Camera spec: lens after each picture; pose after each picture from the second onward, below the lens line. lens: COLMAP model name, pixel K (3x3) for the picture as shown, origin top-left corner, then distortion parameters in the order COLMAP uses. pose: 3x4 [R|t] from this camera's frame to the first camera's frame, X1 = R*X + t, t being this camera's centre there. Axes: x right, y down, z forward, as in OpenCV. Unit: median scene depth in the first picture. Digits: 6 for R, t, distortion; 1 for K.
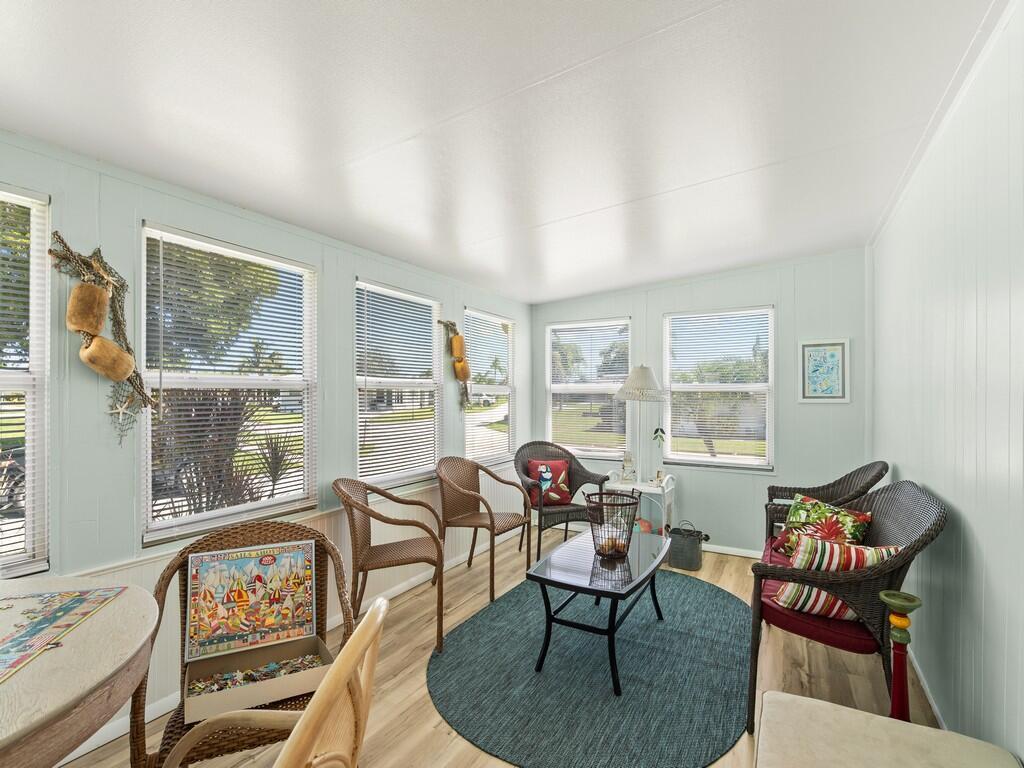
lens RADIAL K [[499.7, 0, 519.2], [0, 499.7, 399.4], [0, 0, 1]] dist [0.000085, -0.012749]
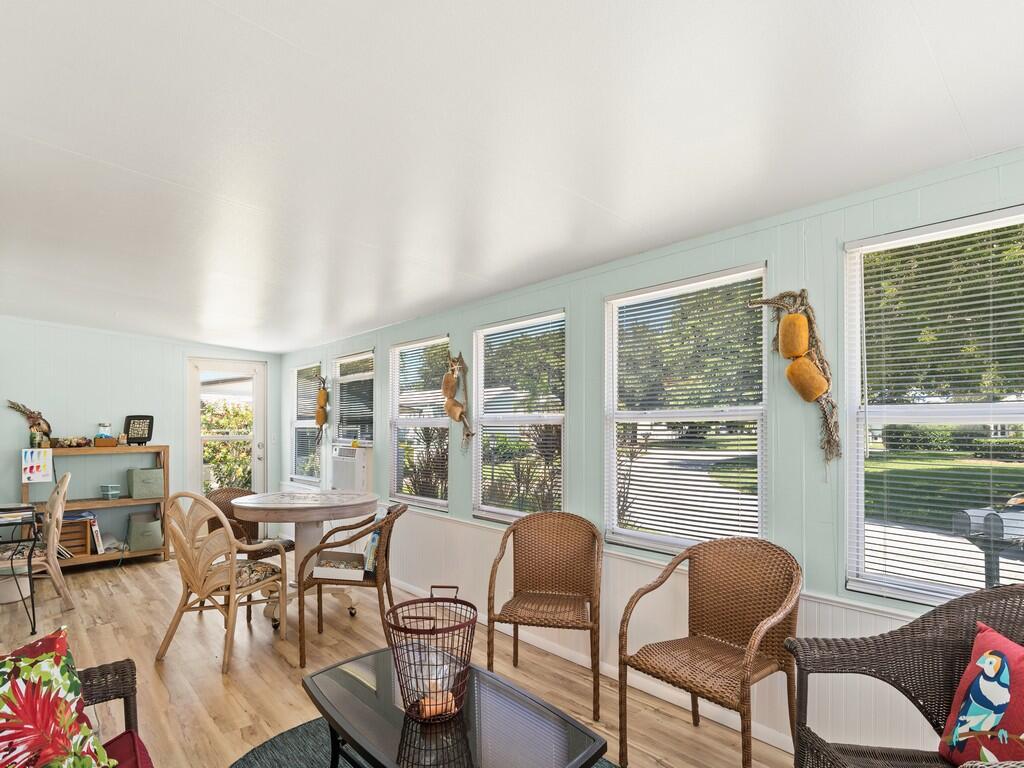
lens RADIAL K [[529.0, 0, 513.9], [0, 529.0, 401.0], [0, 0, 1]] dist [-0.002757, -0.000872]
pose [[-0.300510, -0.045915, -0.952673, 0.590546], [-0.016127, 0.998942, -0.043058, -0.009029], [0.953642, 0.002424, -0.300933, 1.048616]]
